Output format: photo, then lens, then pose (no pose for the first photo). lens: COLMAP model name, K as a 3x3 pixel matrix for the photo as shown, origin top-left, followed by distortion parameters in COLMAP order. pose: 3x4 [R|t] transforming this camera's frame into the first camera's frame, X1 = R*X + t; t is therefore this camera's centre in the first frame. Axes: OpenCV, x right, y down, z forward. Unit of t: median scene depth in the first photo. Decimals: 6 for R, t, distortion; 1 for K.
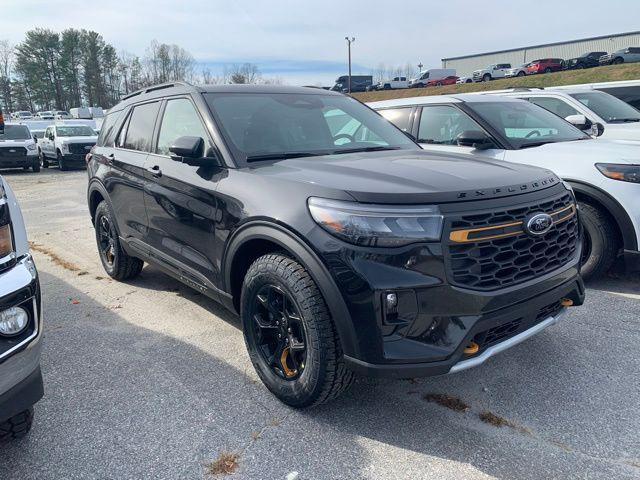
lens RADIAL K [[465.5, 0, 319.2], [0, 465.5, 241.7], [0, 0, 1]] dist [0.006167, 0.000598]
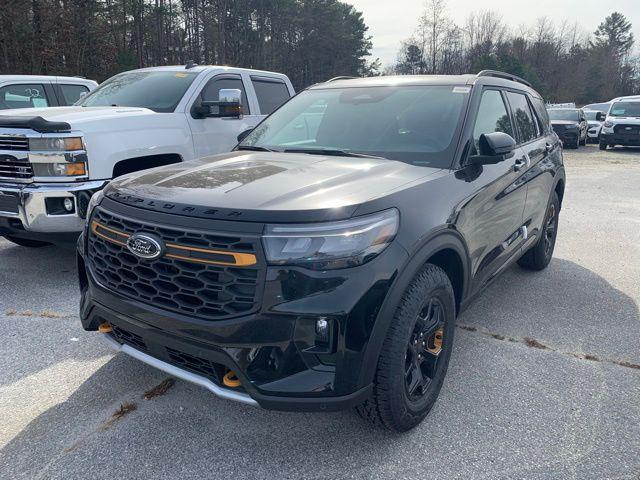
lens RADIAL K [[464.4, 0, 320.0], [0, 464.4, 240.0], [0, 0, 1]] dist [0.007890, -0.000534]
pose [[0.345194, 0.281428, -0.895343, 1.358455], [-0.239879, 0.948753, 0.205732, -0.313495], [0.907358, 0.143756, 0.395013, 0.922105]]
